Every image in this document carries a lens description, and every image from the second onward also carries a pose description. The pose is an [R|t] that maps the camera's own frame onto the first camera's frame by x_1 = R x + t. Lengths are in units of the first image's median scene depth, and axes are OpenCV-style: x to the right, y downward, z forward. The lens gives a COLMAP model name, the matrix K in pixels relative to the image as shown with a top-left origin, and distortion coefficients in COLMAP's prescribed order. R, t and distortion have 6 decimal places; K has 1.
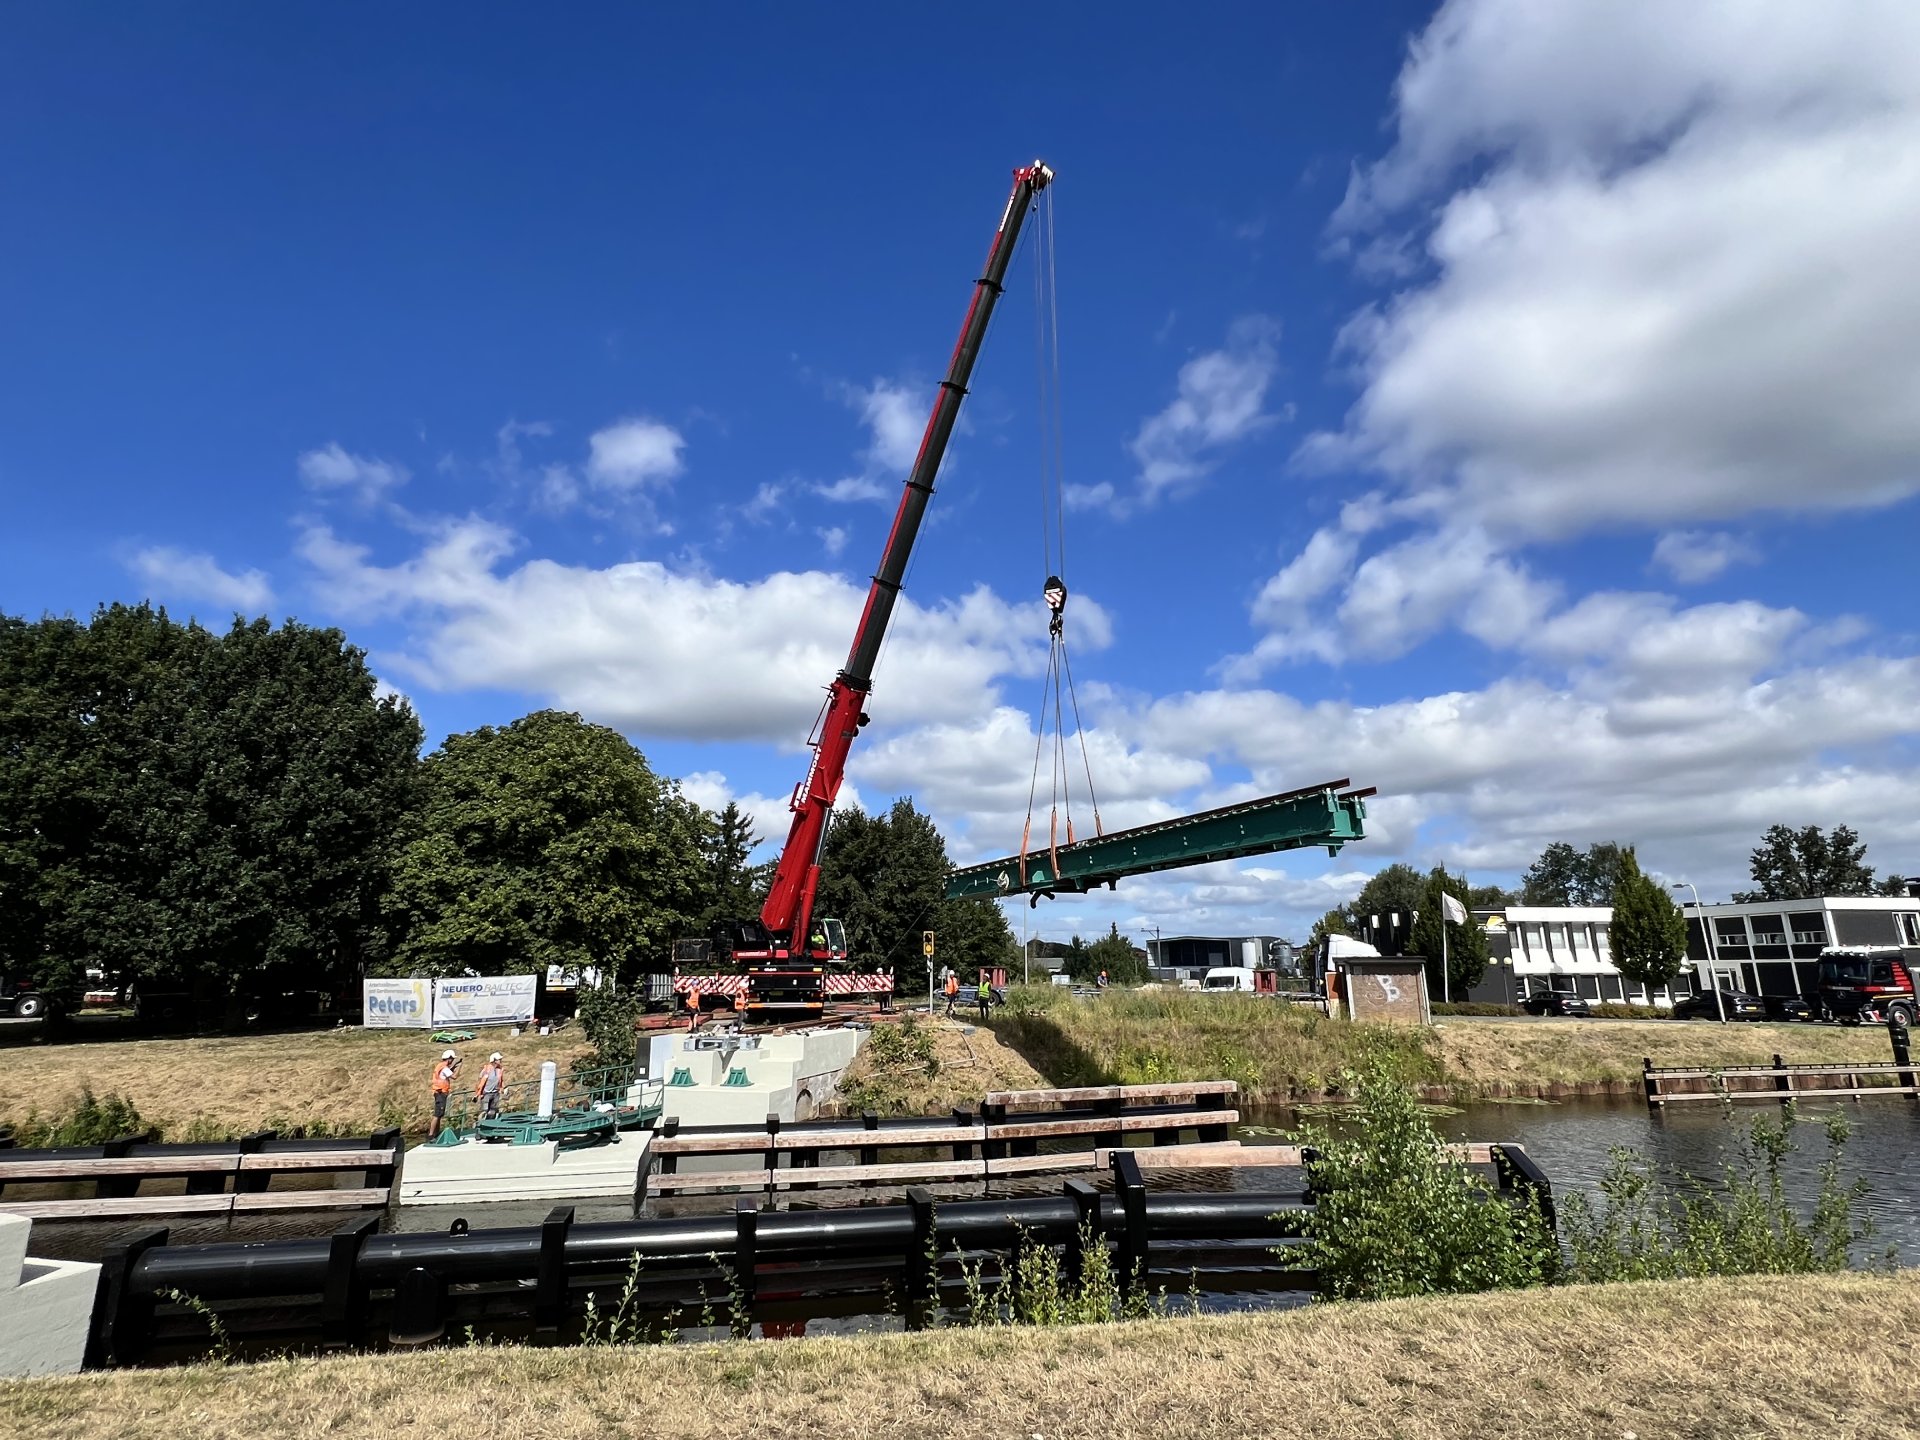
lens RADIAL K [[971.9, 0, 960.0], [0, 971.9, 720.0], [0, 0, 1]] dist [-0.005223, 0.000716]
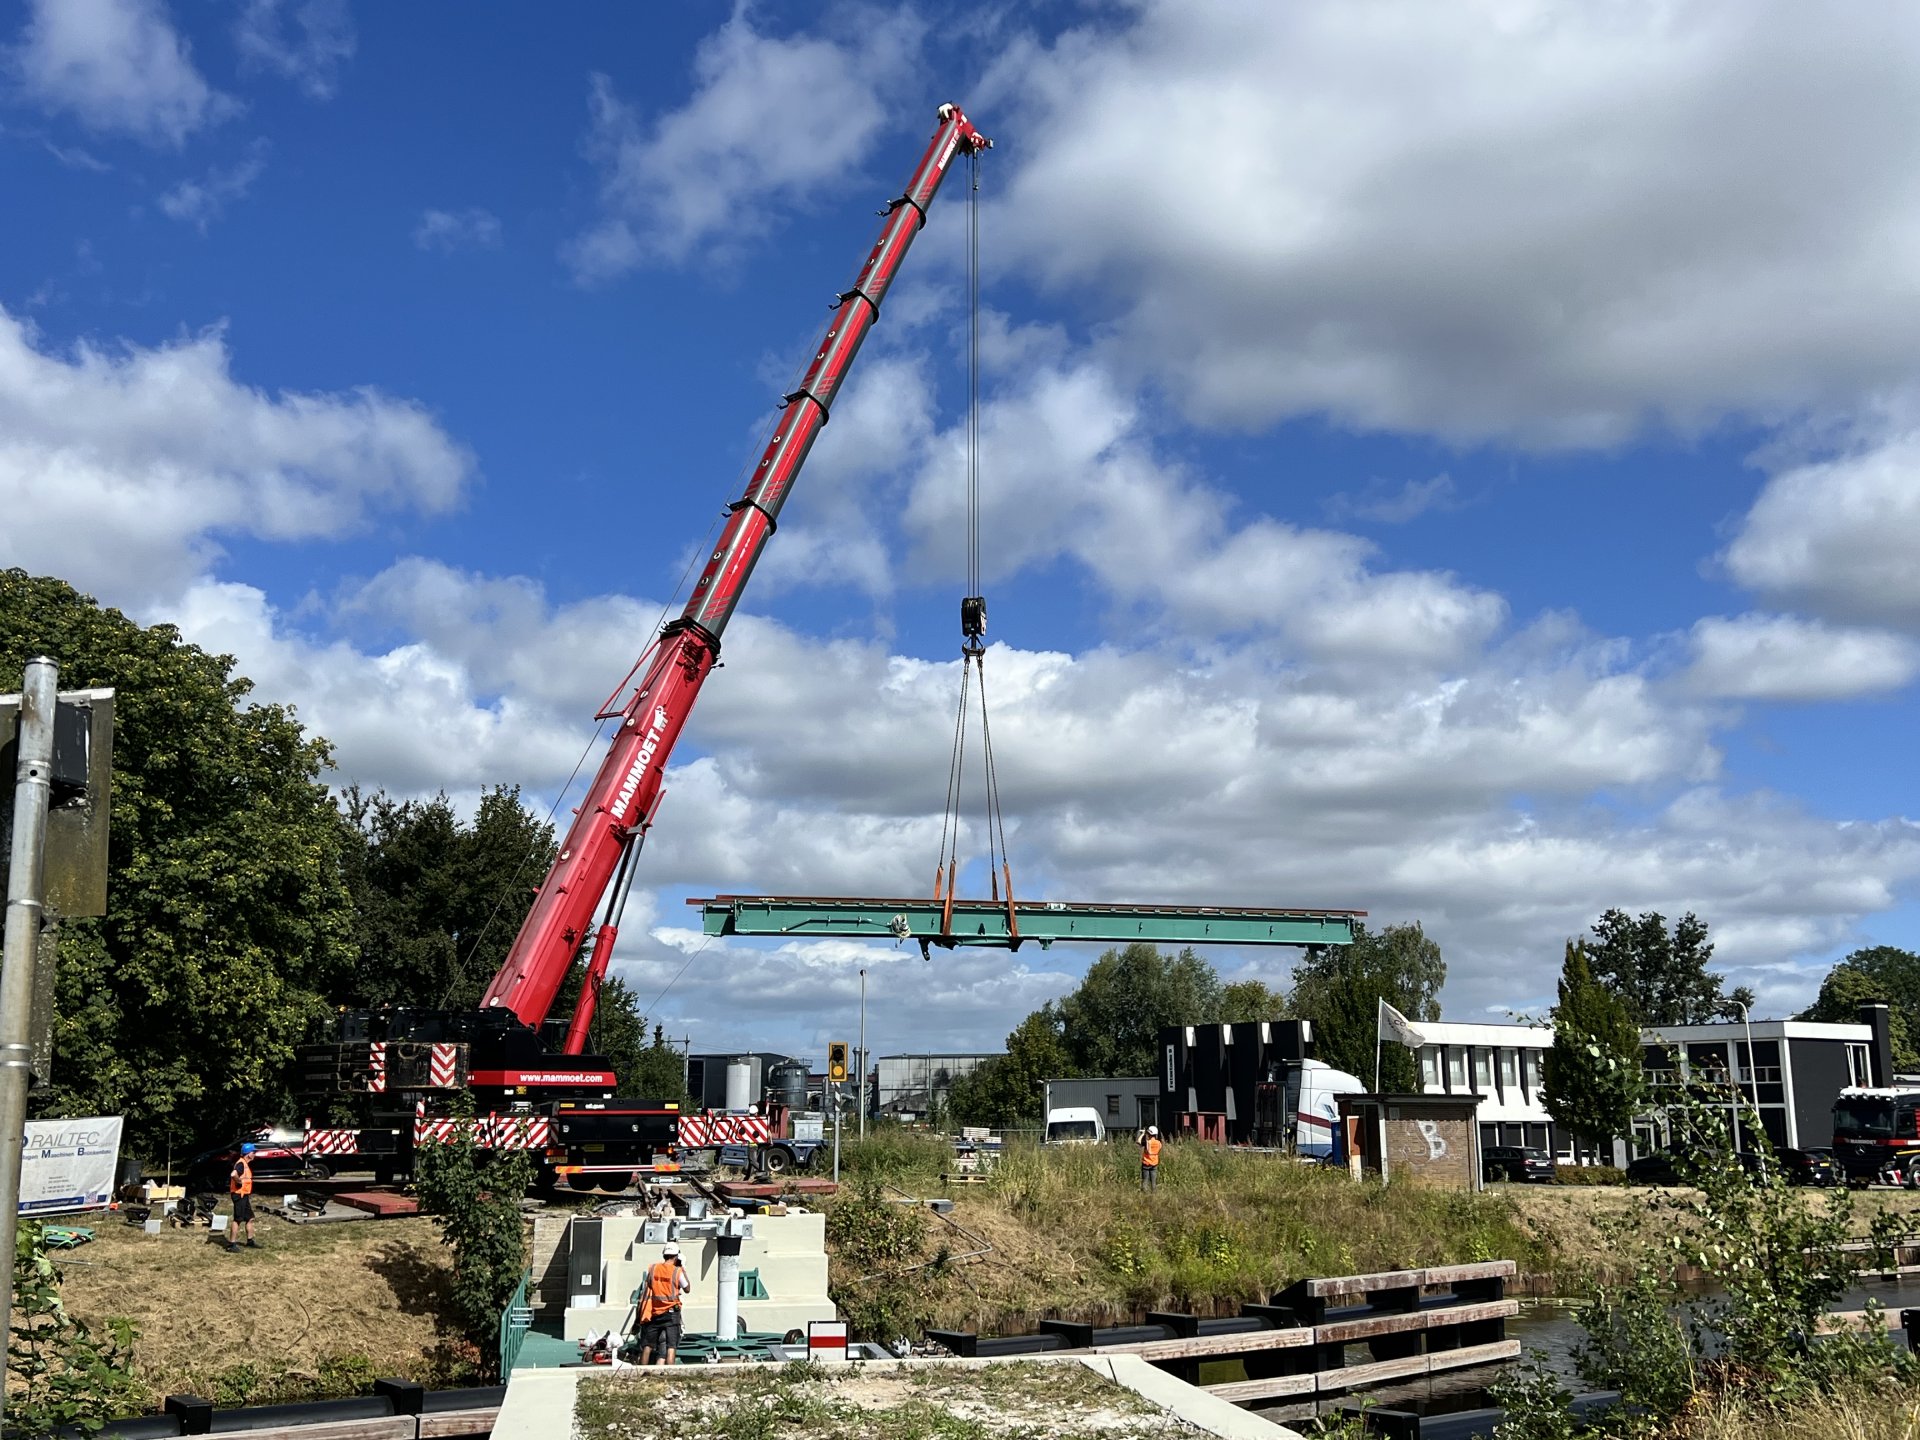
lens RADIAL K [[1903.2, 0, 960.0], [0, 1903.2, 720.0], [0, 0, 1]] dist [0.086819, -0.187331]
pose [[0.903502, 0.090655, 0.418886, -0.471043], [-0.110824, 0.993550, 0.024014, -0.014132], [-0.414007, -0.068119, 0.907721, -0.073674]]
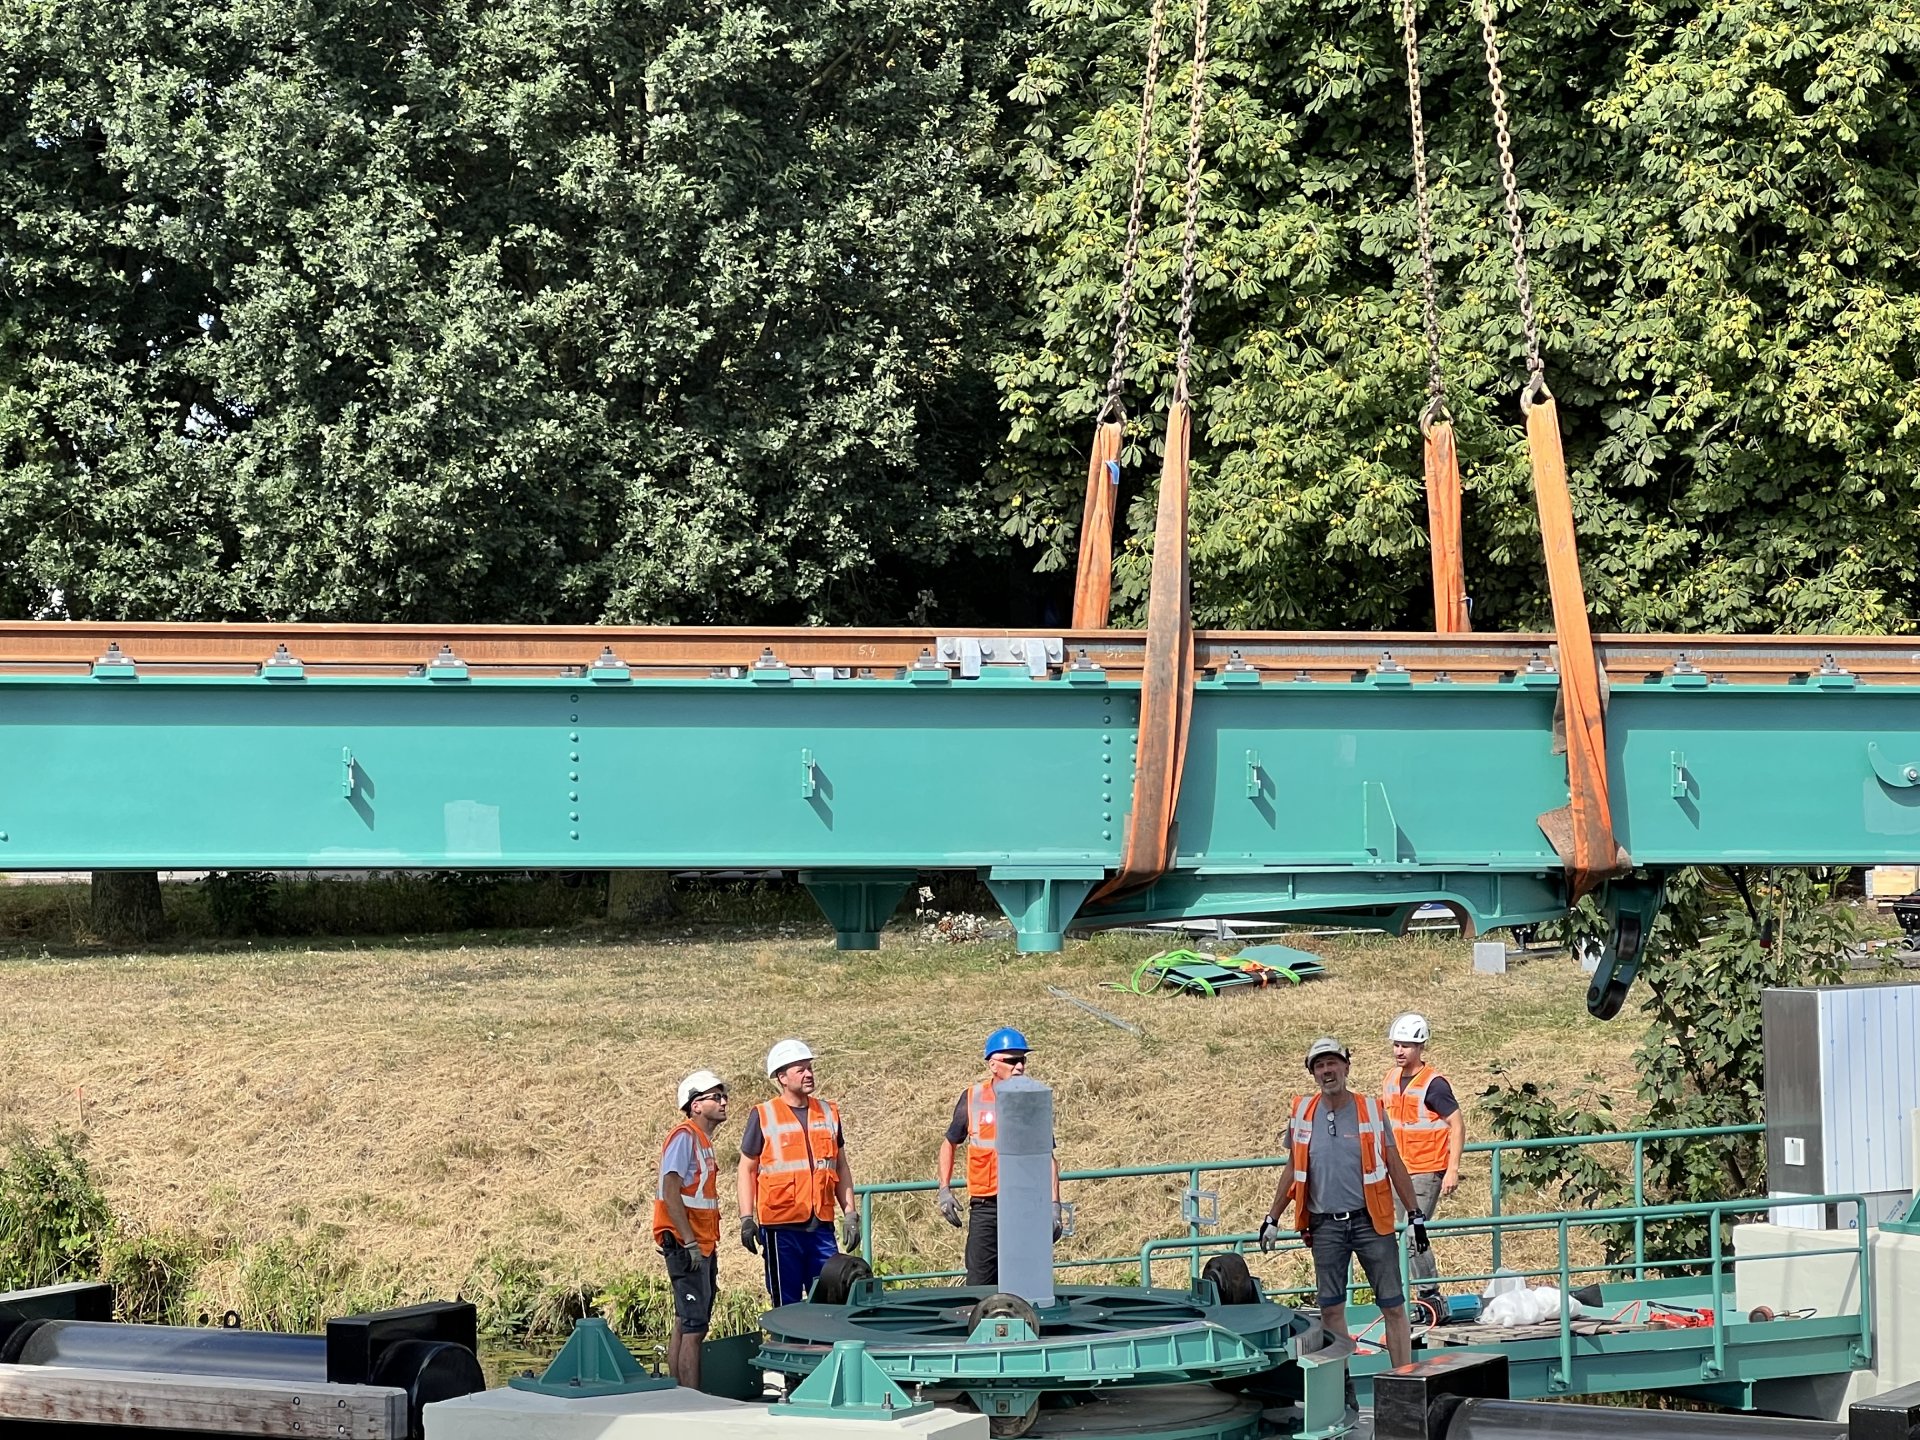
lens RADIAL K [[5262.8, 0, 960.0], [0, 5262.8, 720.0], [0, 0, 1]] dist [0.087166, 1.188254]
pose [[0.751972, -0.001735, -0.659192, 0.199946], [0.171745, 0.965976, 0.193376, 0.023001], [0.636428, -0.258626, 0.726685, 0.082008]]
